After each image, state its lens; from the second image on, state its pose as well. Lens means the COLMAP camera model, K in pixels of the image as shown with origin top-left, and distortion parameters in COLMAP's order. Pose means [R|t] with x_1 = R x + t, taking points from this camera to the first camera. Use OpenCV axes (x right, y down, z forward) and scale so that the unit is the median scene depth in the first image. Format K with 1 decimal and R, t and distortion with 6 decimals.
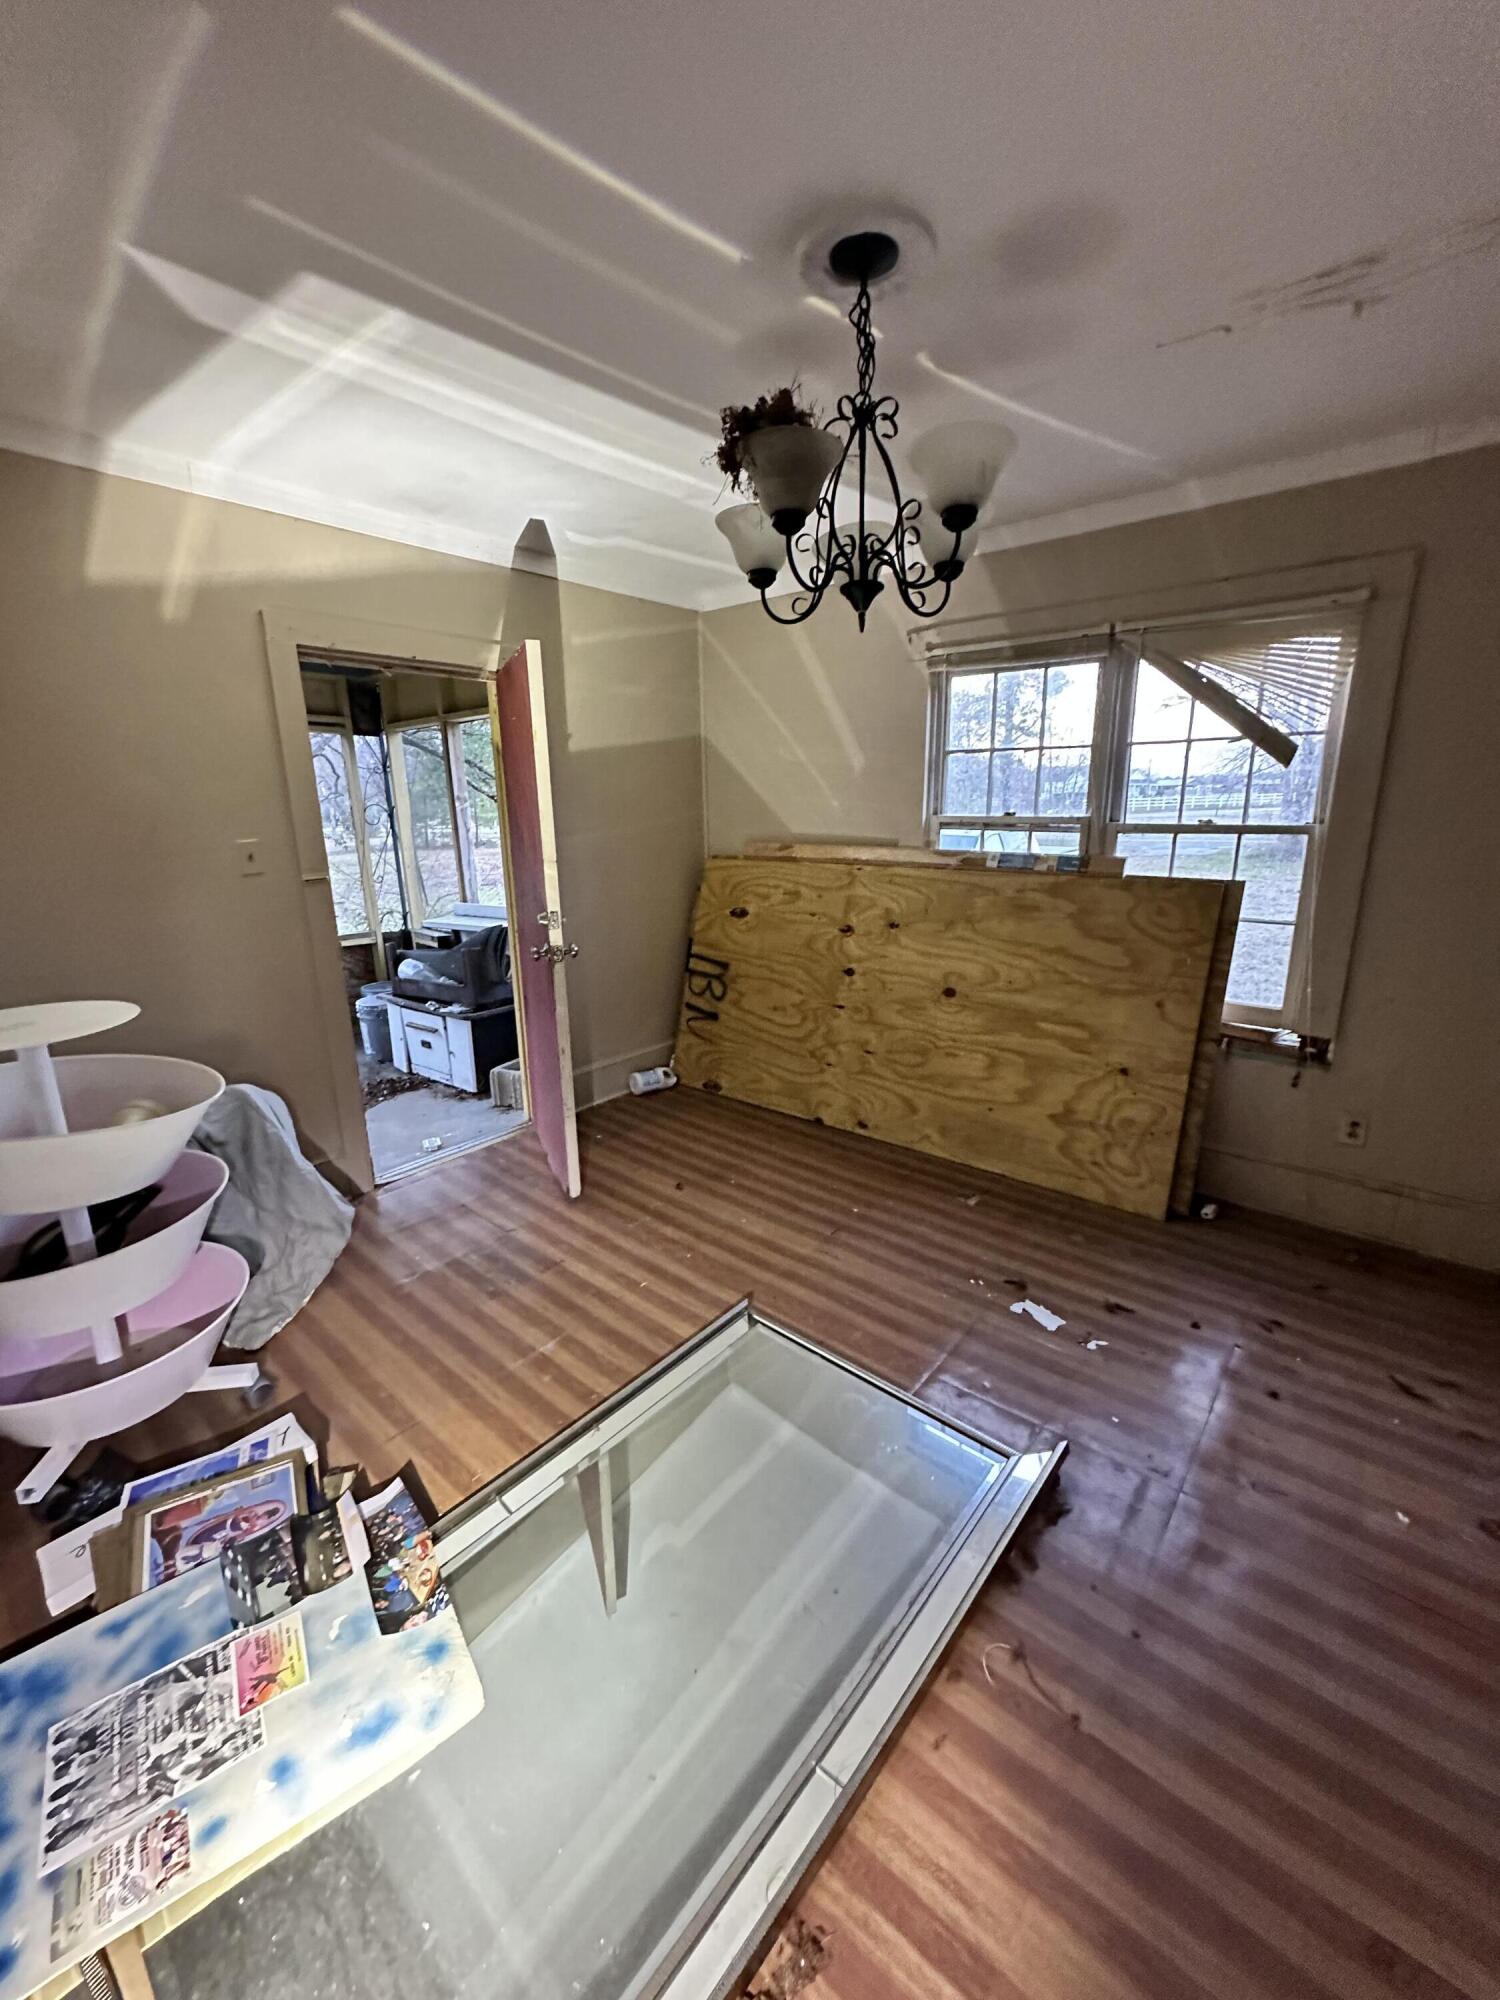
lens RADIAL K [[796.8, 0, 746.6], [0, 796.8, 997.8], [0, 0, 1]] dist [-0.000416, -0.000181]
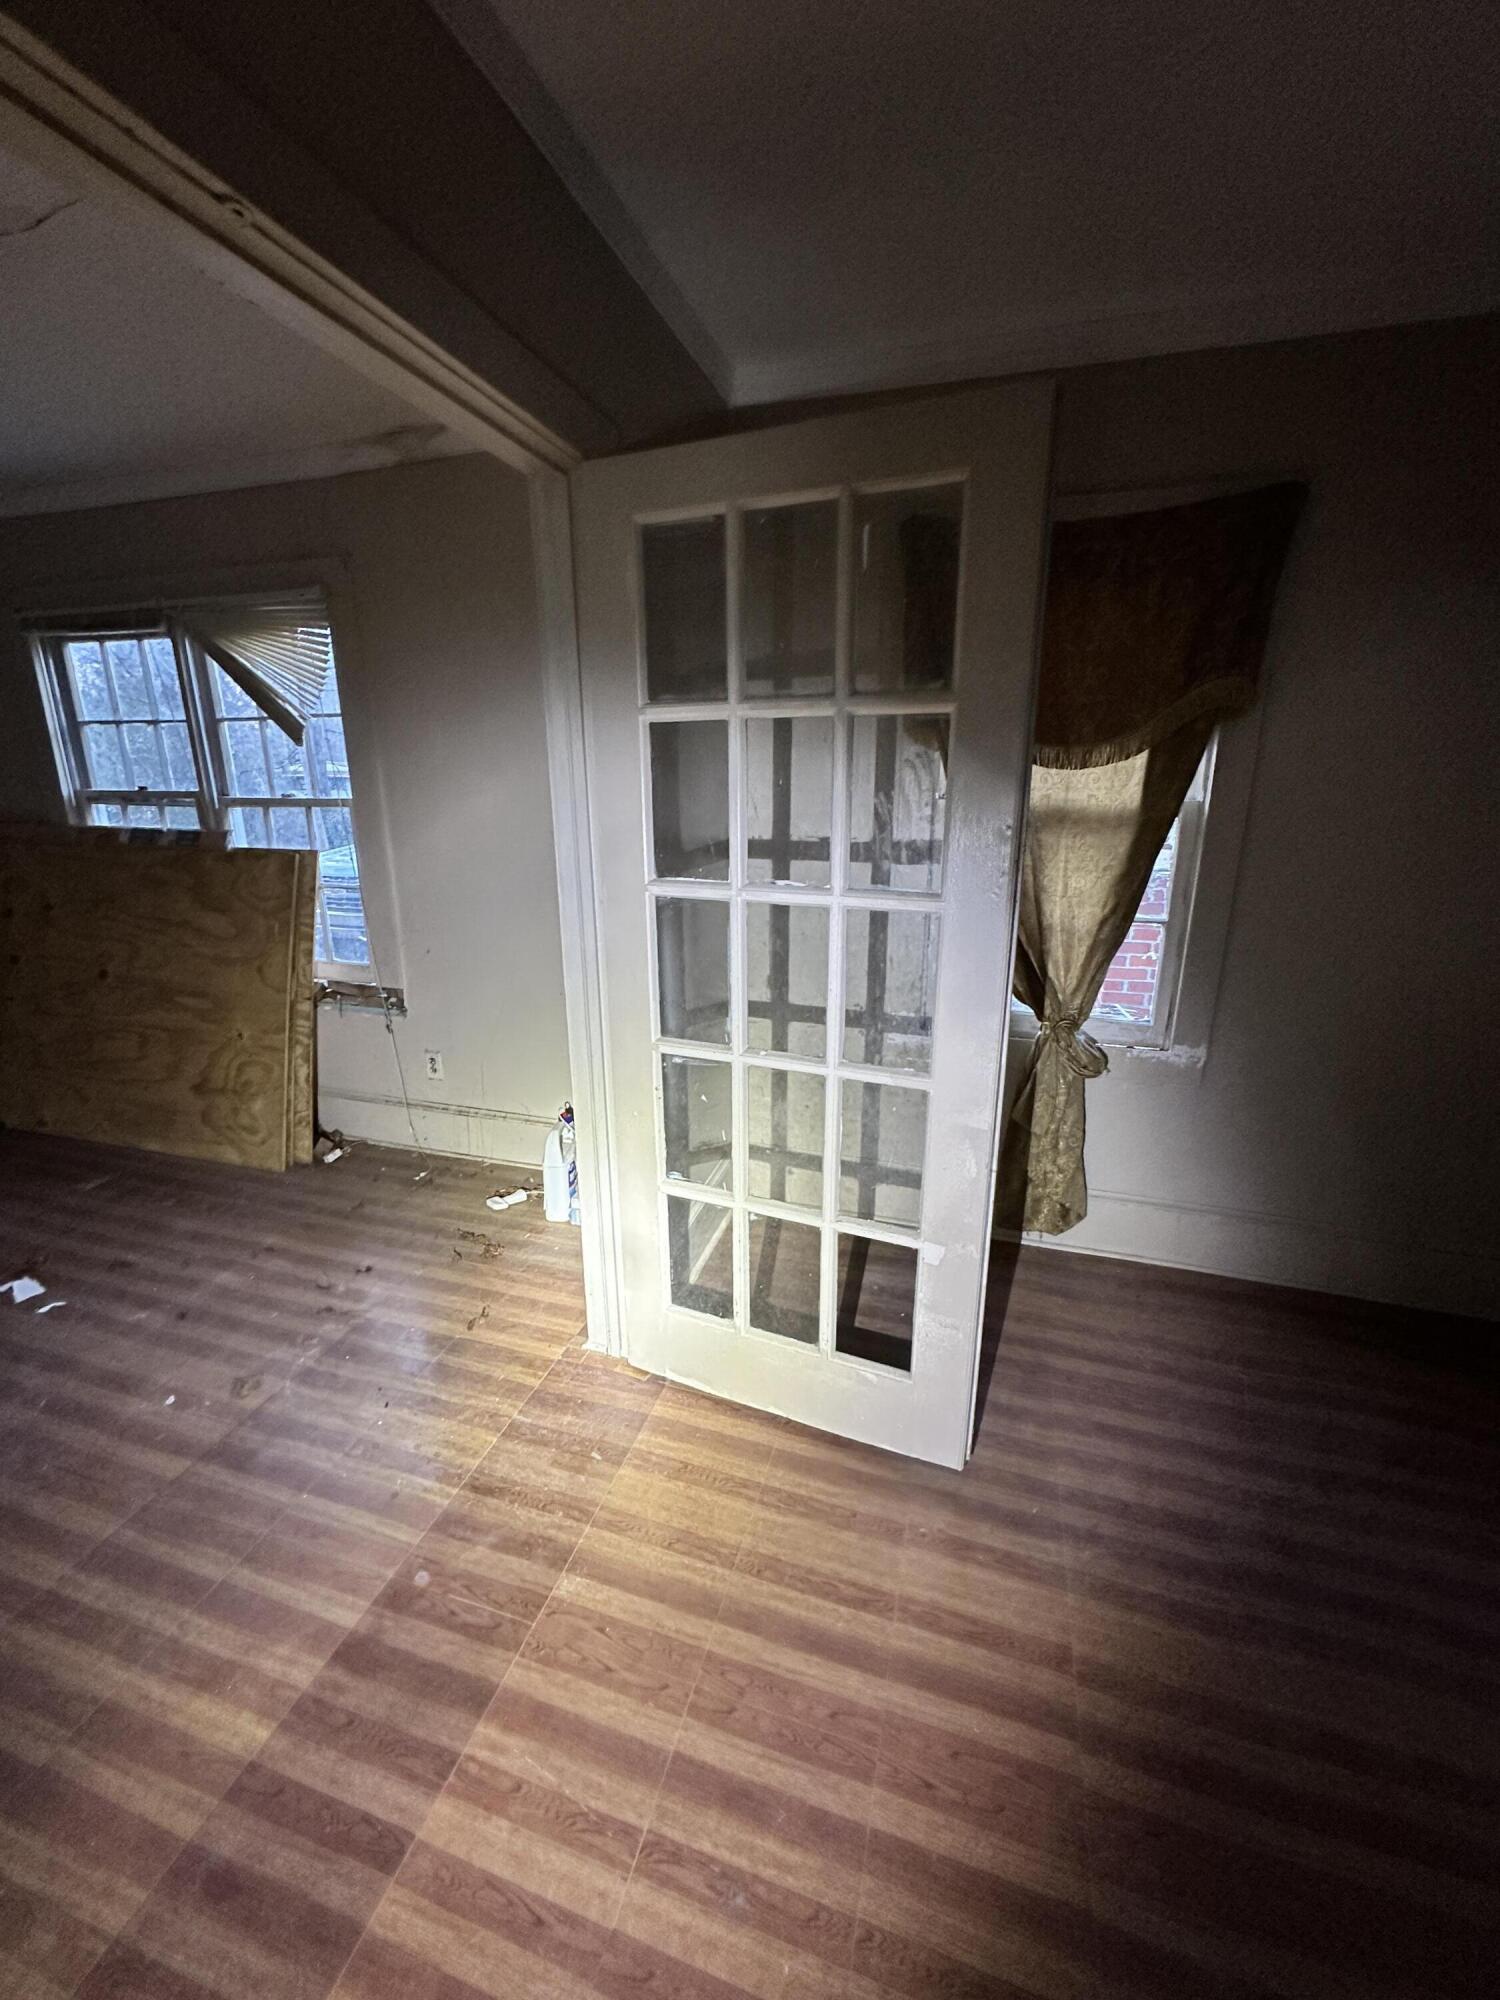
lens RADIAL K [[796.8, 0, 750.3], [0, 796.8, 1002.3], [0, 0, 1]] dist [-0.000416, -0.000181]
pose [[0.917284, -0.091471, 0.387587, 0.662479], [0.081985, 0.995791, 0.040977, 0.057933], [-0.389704, -0.005811, 0.920922, -0.213956]]
